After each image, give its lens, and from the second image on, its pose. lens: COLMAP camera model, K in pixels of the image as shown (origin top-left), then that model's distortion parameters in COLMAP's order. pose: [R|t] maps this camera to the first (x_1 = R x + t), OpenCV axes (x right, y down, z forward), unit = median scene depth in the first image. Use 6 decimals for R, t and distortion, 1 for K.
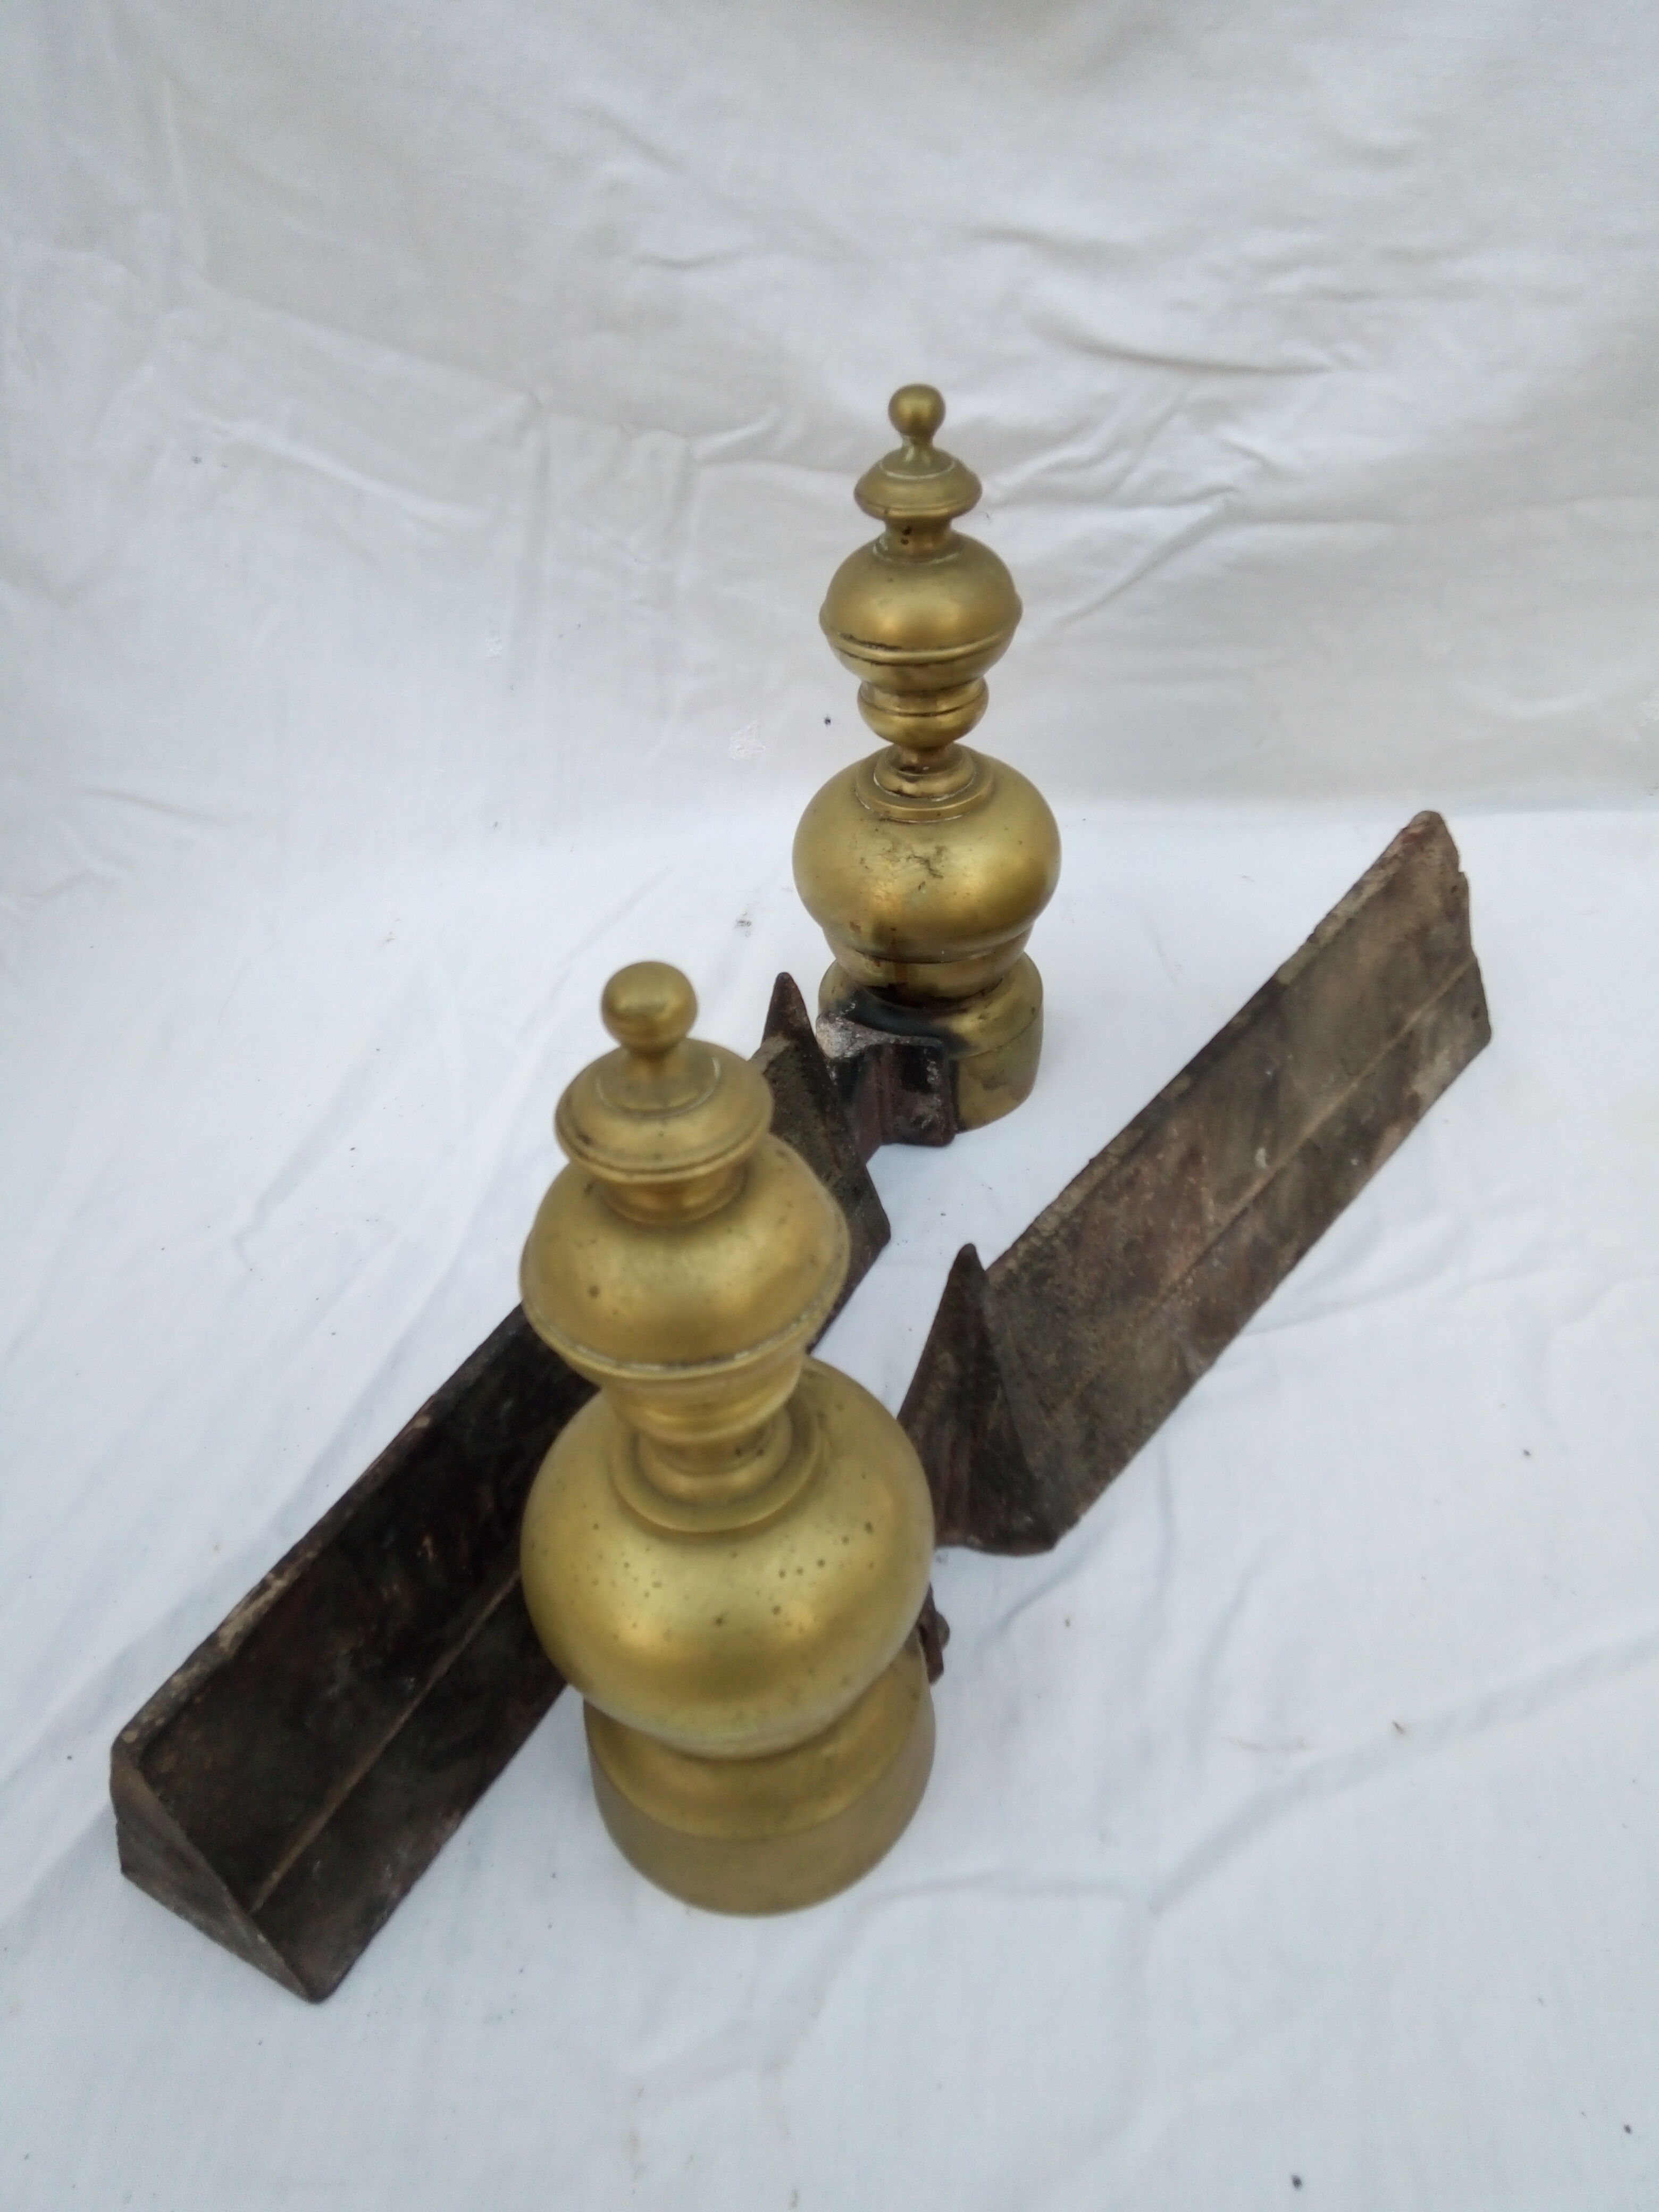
lens RADIAL K [[1696.6, 0, 858.2], [0, 1696.6, 1084.6], [0, 0, 1]] dist [0.114699, -0.212613]
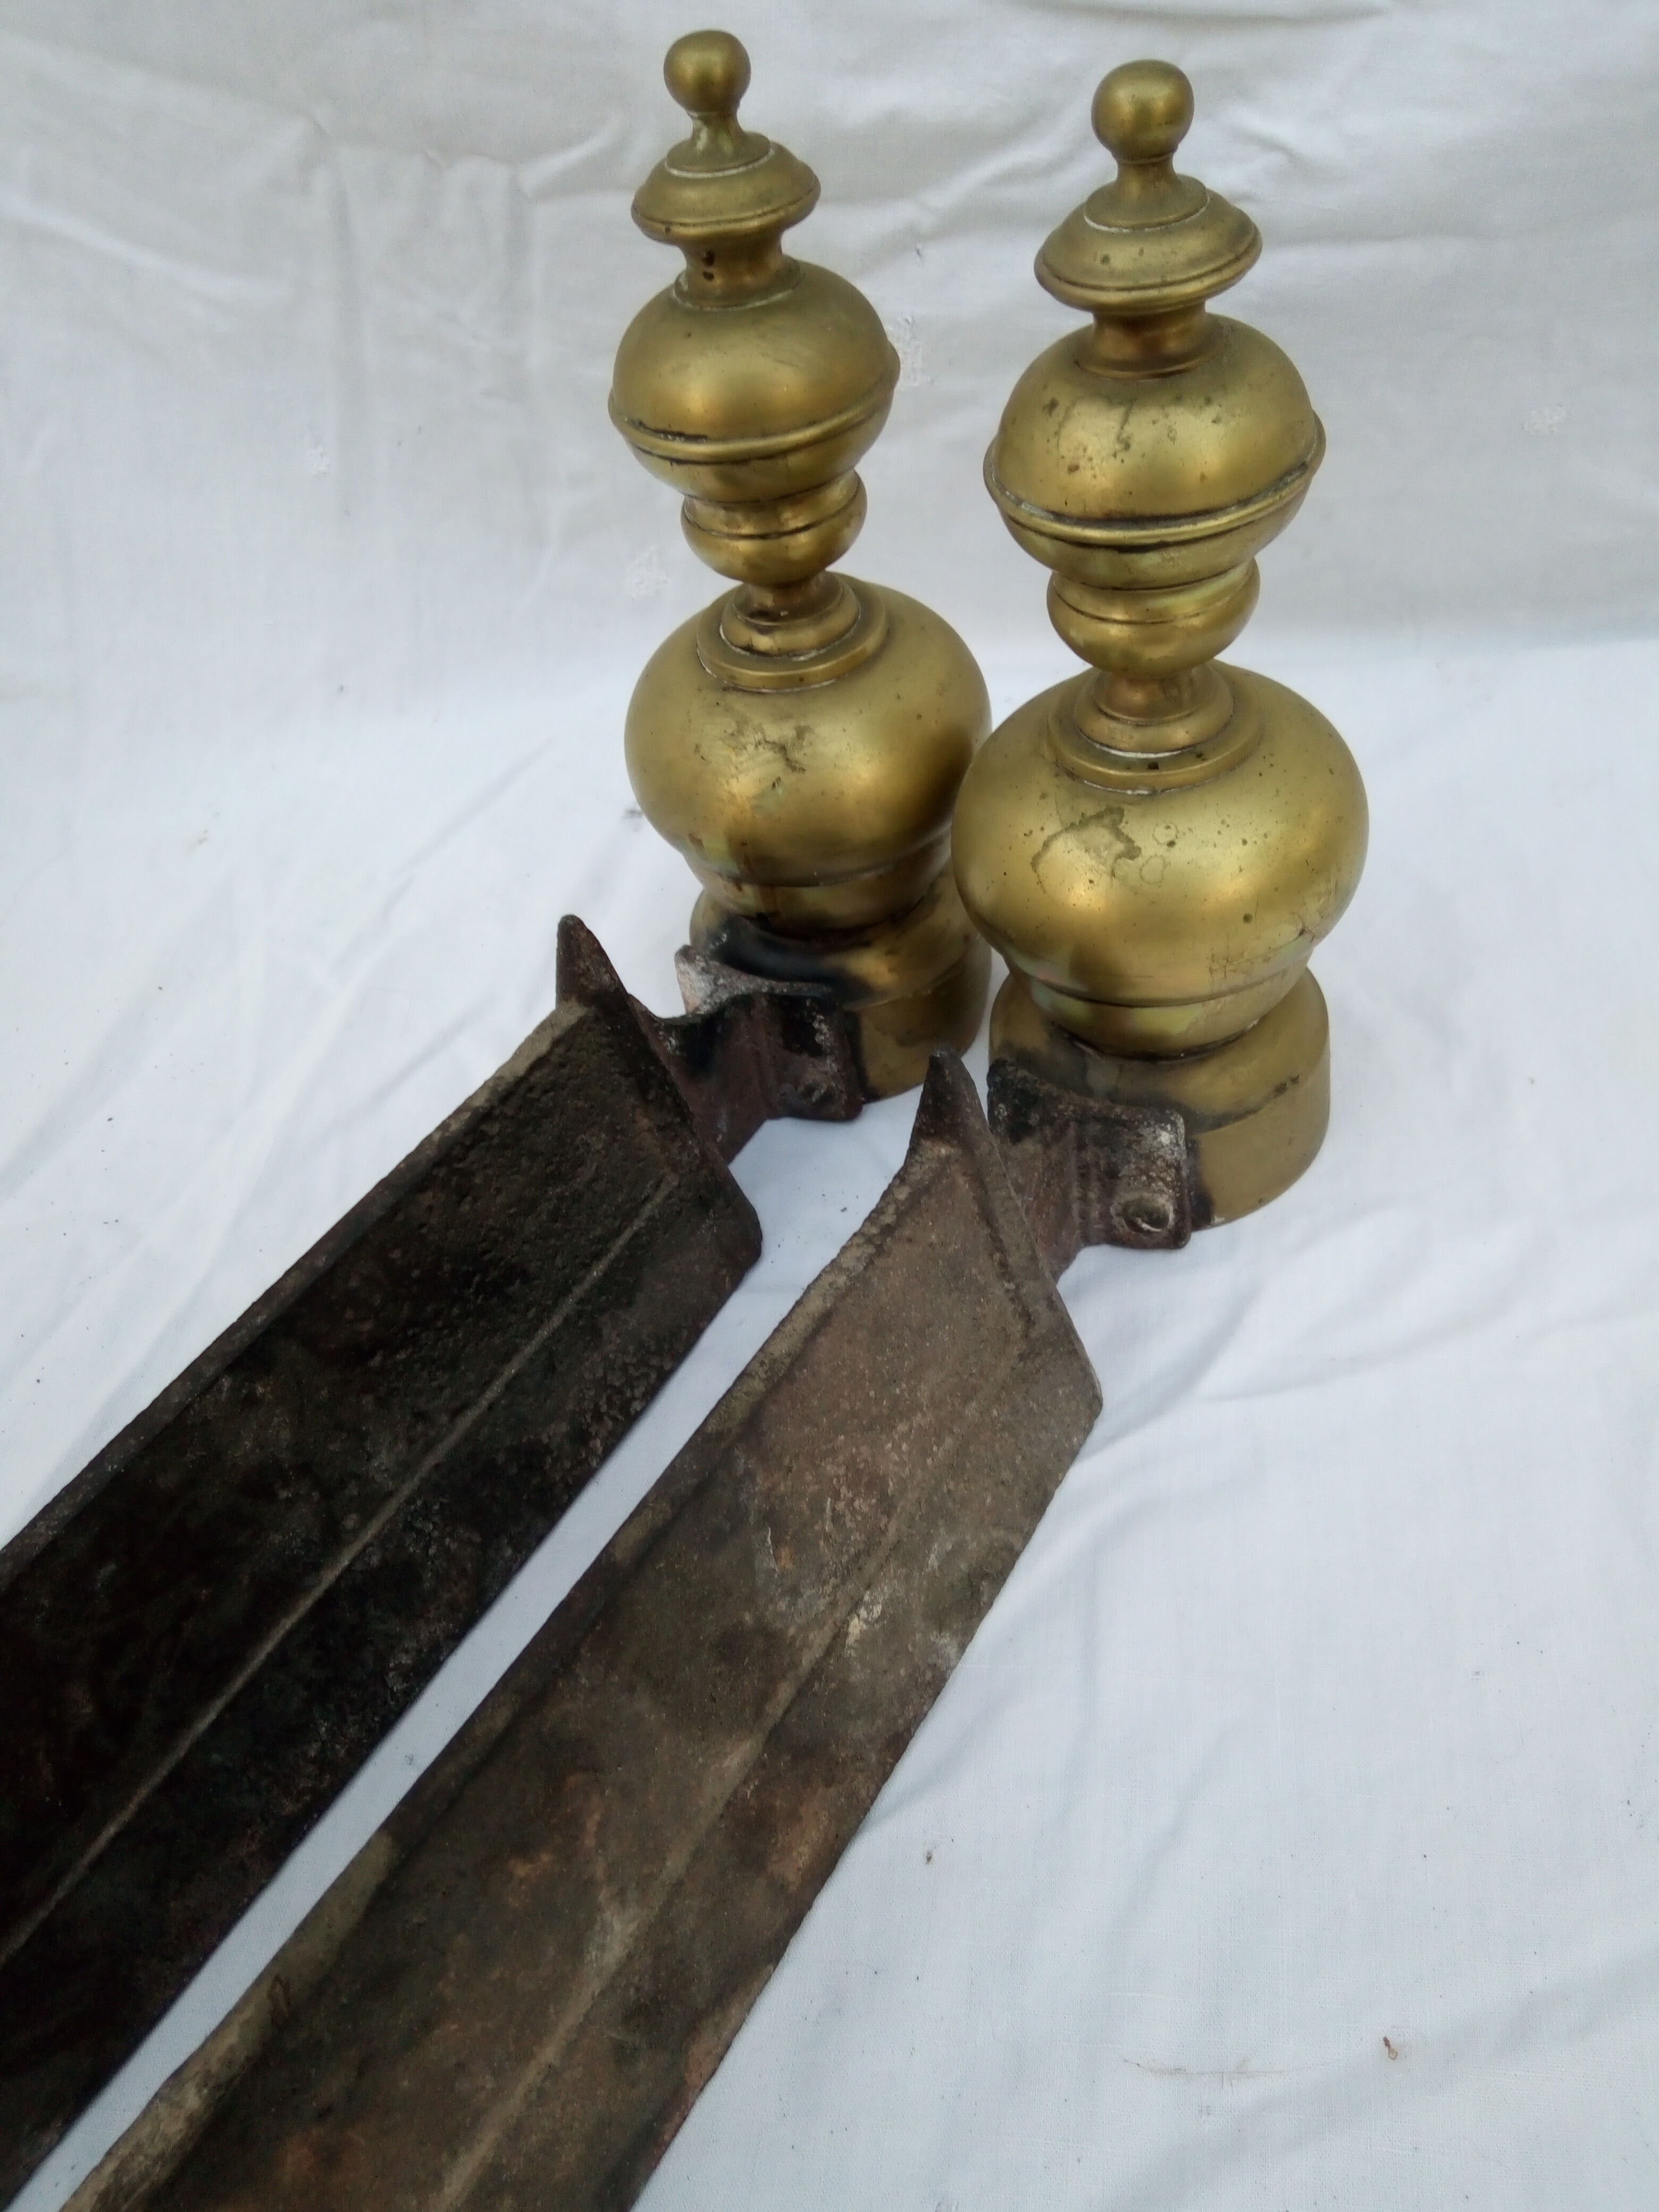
lens RADIAL K [[1696.6, 0, 858.2], [0, 1696.6, 1084.6], [0, 0, 1]] dist [0.114699, -0.212613]
pose [[0.996695, -0.006487, -0.080978, 0.133579], [0.014632, 0.994841, 0.100390, -0.064314], [0.079909, -0.101243, 0.991647, 0.287917]]
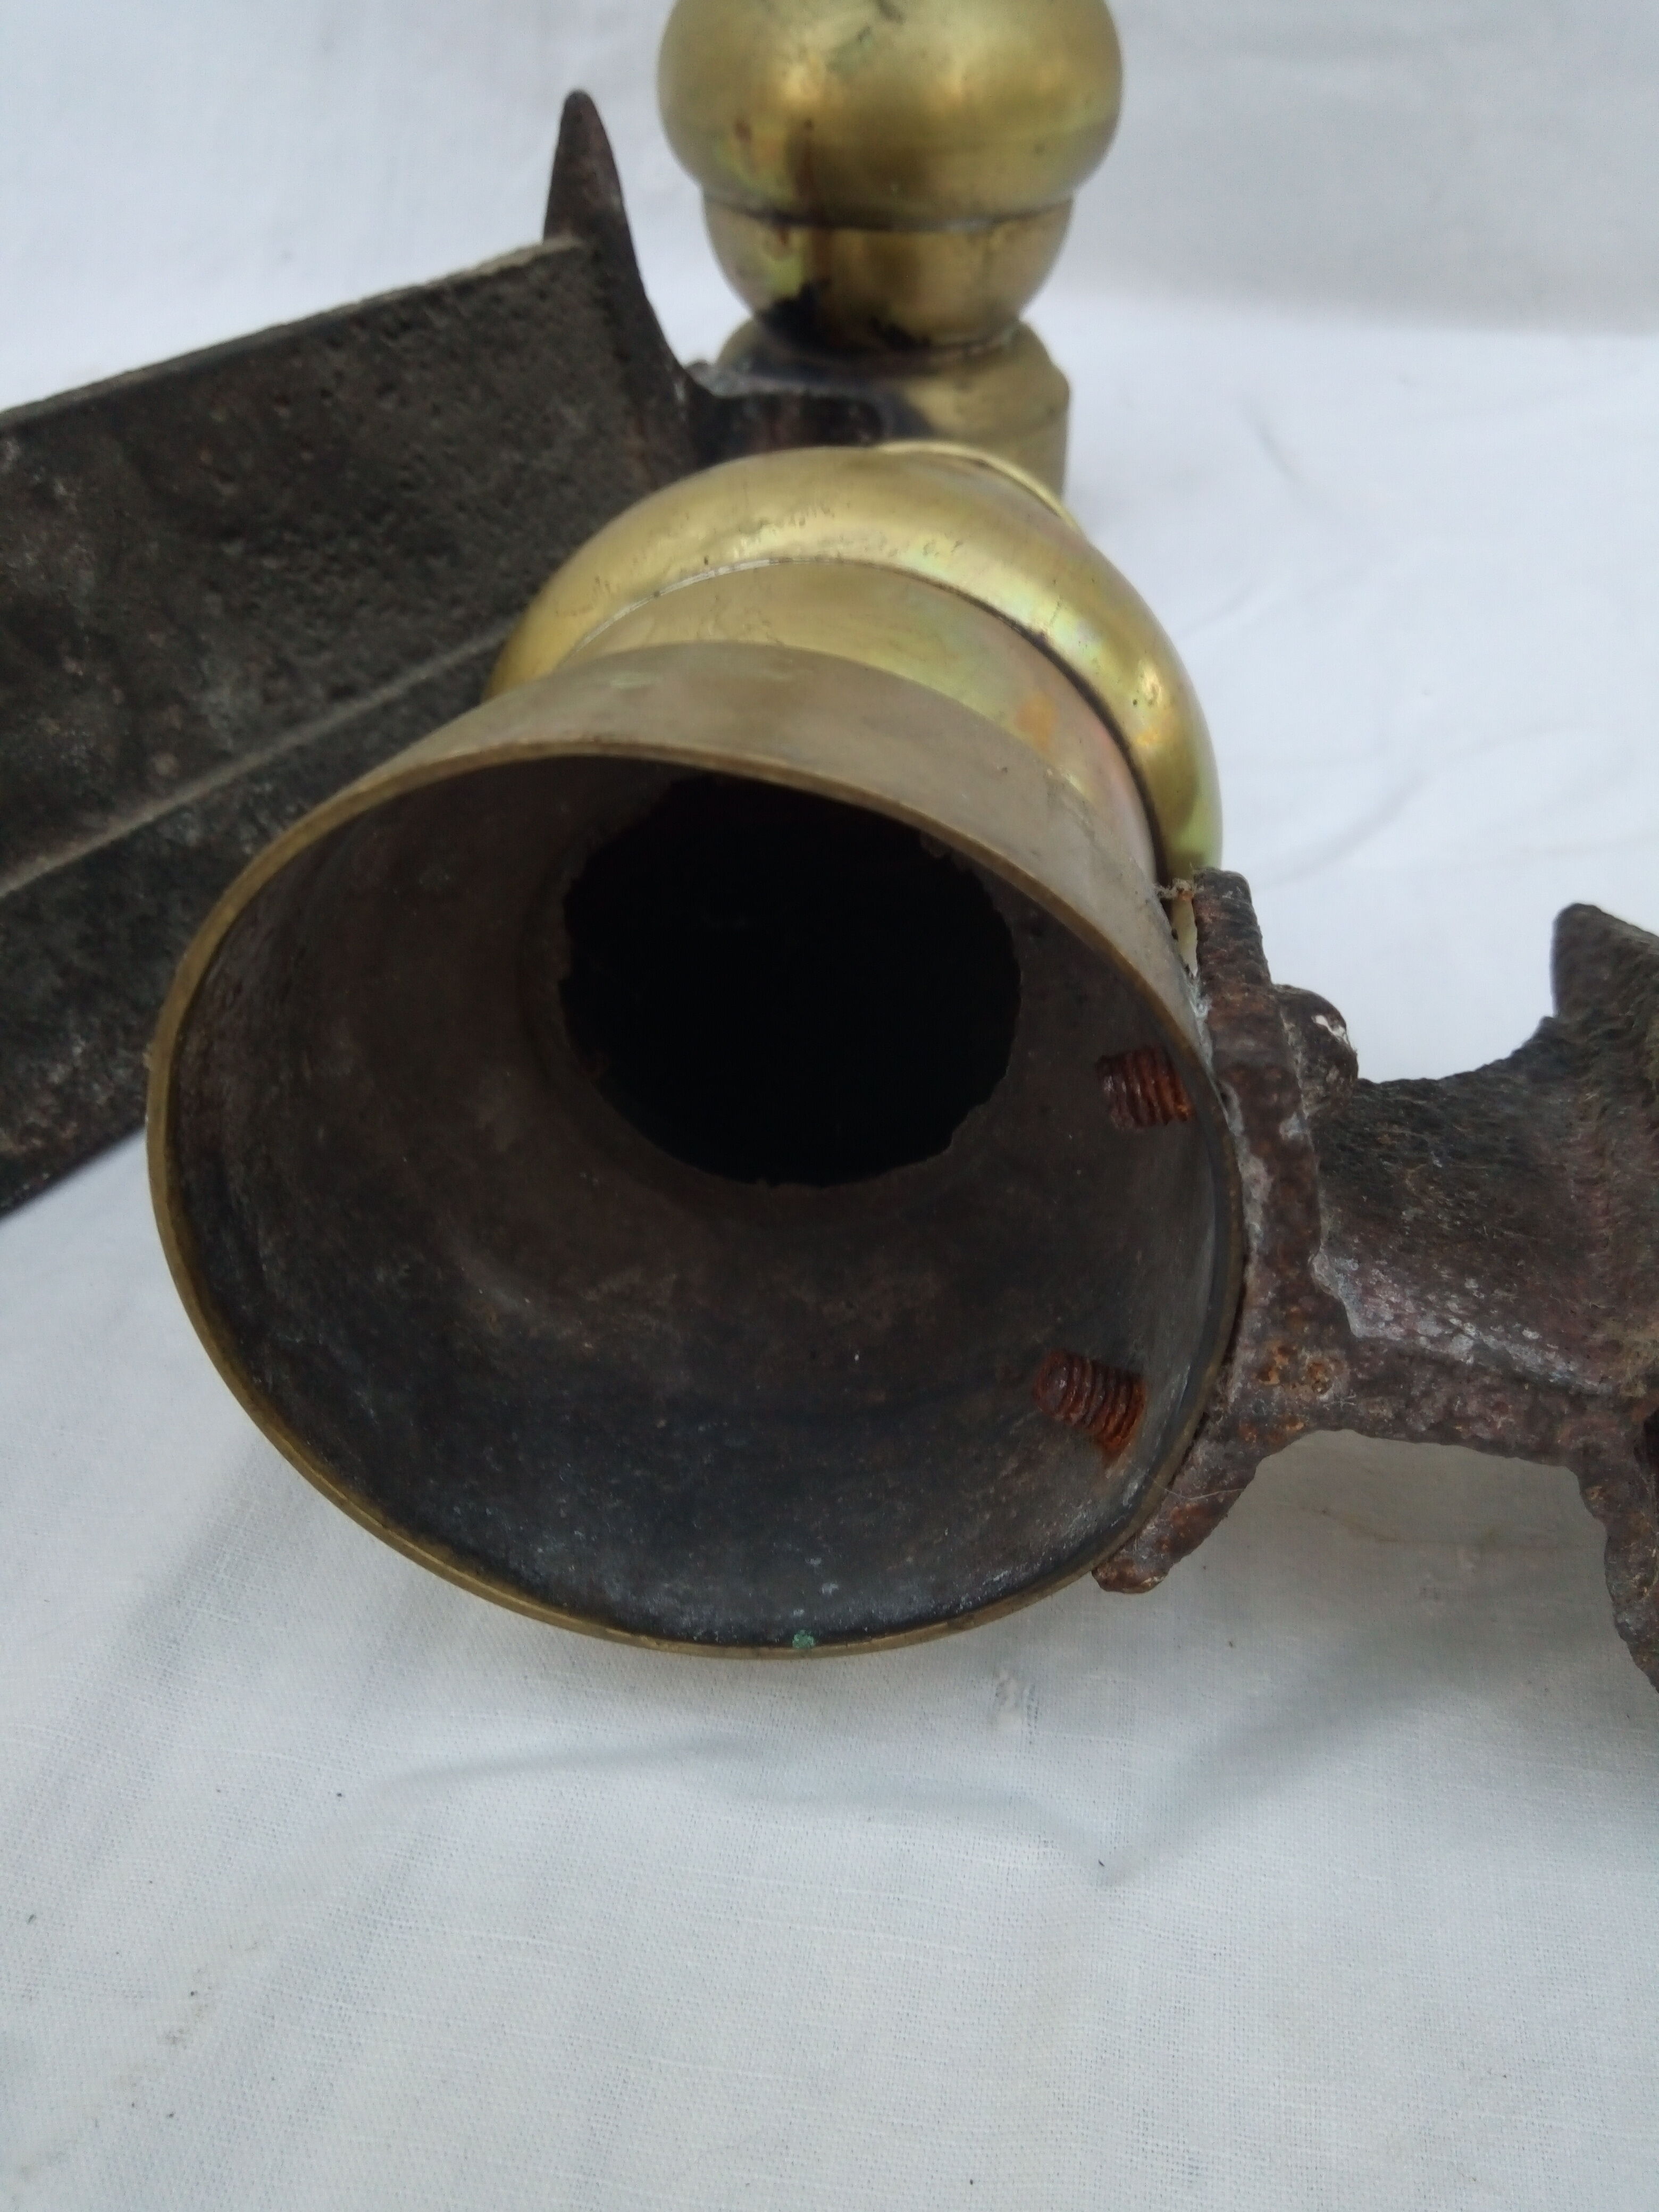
lens RADIAL K [[1737.3, 0, 847.1], [0, 1737.3, 1100.1], [0, 0, 1]] dist [0.101603, -0.223177]
pose [[0.995183, 0.094851, -0.024776, 0.081084], [-0.095310, 0.995283, -0.018085, 0.244072], [0.022944, 0.020360, 0.999529, 0.458899]]
